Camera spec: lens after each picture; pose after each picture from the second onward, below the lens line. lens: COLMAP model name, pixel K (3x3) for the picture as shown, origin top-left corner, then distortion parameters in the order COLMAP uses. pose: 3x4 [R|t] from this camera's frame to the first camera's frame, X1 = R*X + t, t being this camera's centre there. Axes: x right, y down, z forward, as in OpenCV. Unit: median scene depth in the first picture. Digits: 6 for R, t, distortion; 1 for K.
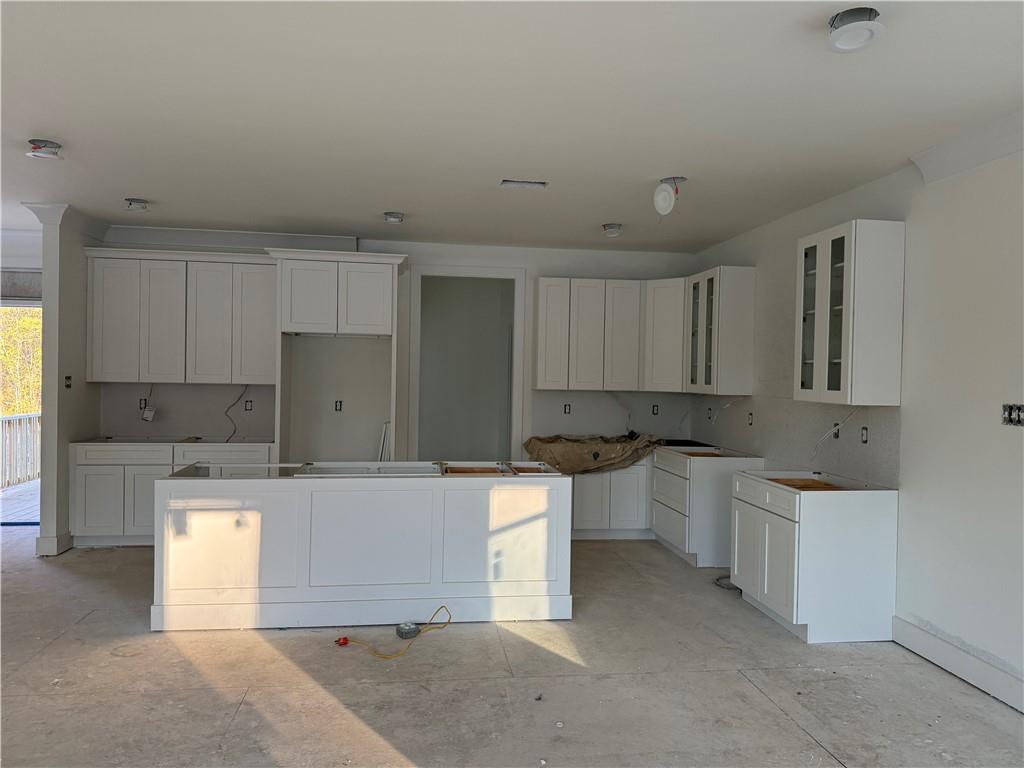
lens RADIAL K [[718.5, 0, 507.2], [0, 718.5, 382.9], [0, 0, 1]] dist [0.043200, -0.066097]
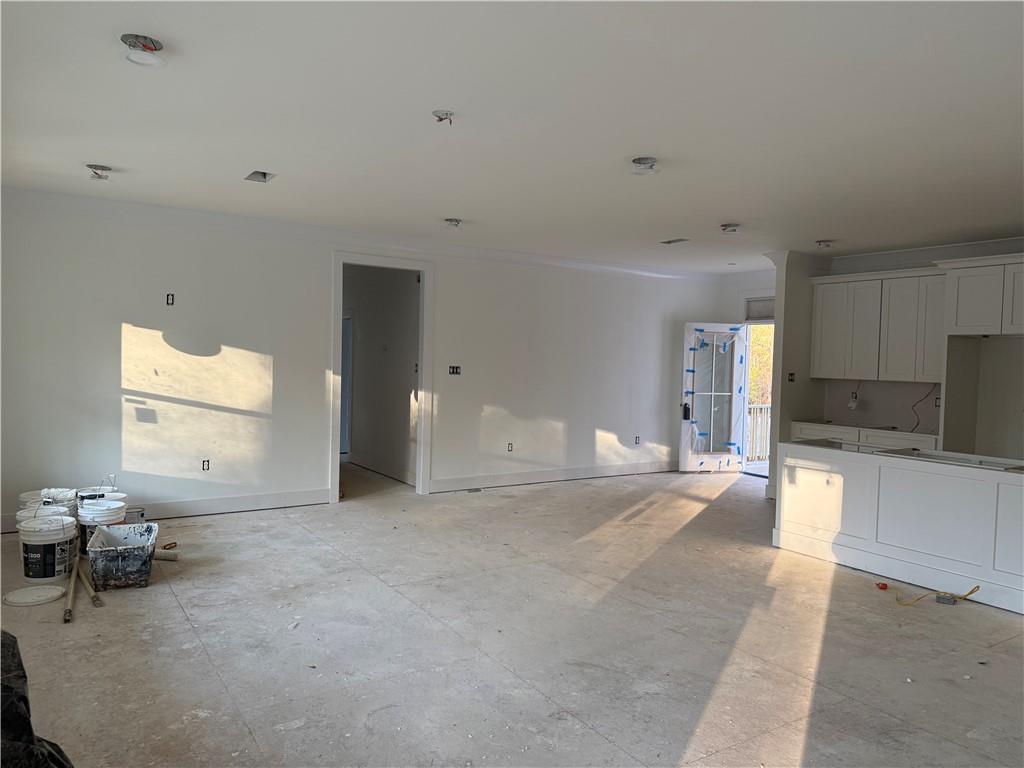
lens RADIAL K [[718.5, 0, 507.2], [0, 718.5, 382.9], [0, 0, 1]] dist [0.043200, -0.066097]
pose [[0.422905, 0.022628, -0.905891, 0.559101], [-0.027191, 0.999555, 0.012273, 0.009915], [0.905766, 0.019442, 0.423332, -0.105609]]
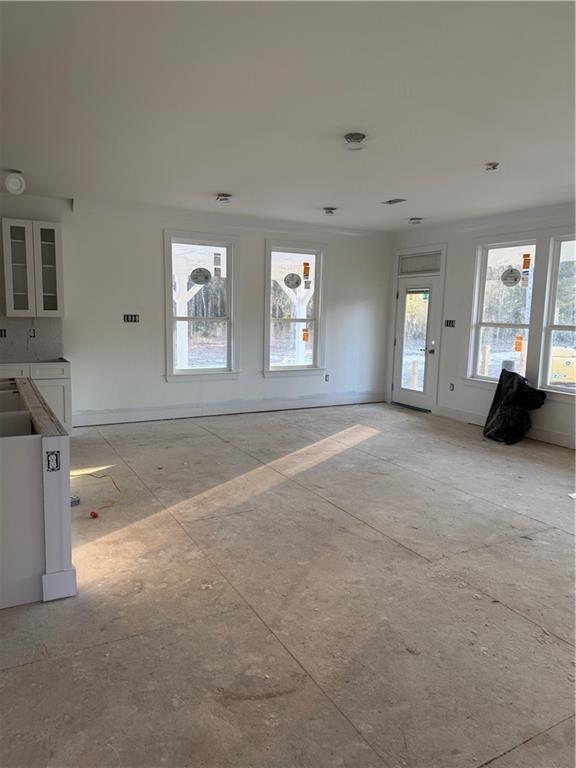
lens RADIAL K [[538.9, 0, 288.0], [0, 538.9, 384.0], [0, 0, 1]] dist [0.043200, -0.066097]
pose [[-0.363912, -0.155717, 0.918325, -1.108684], [-0.014743, 0.986766, 0.161480, -0.037801], [-0.931317, 0.045226, -0.361392, 0.921834]]
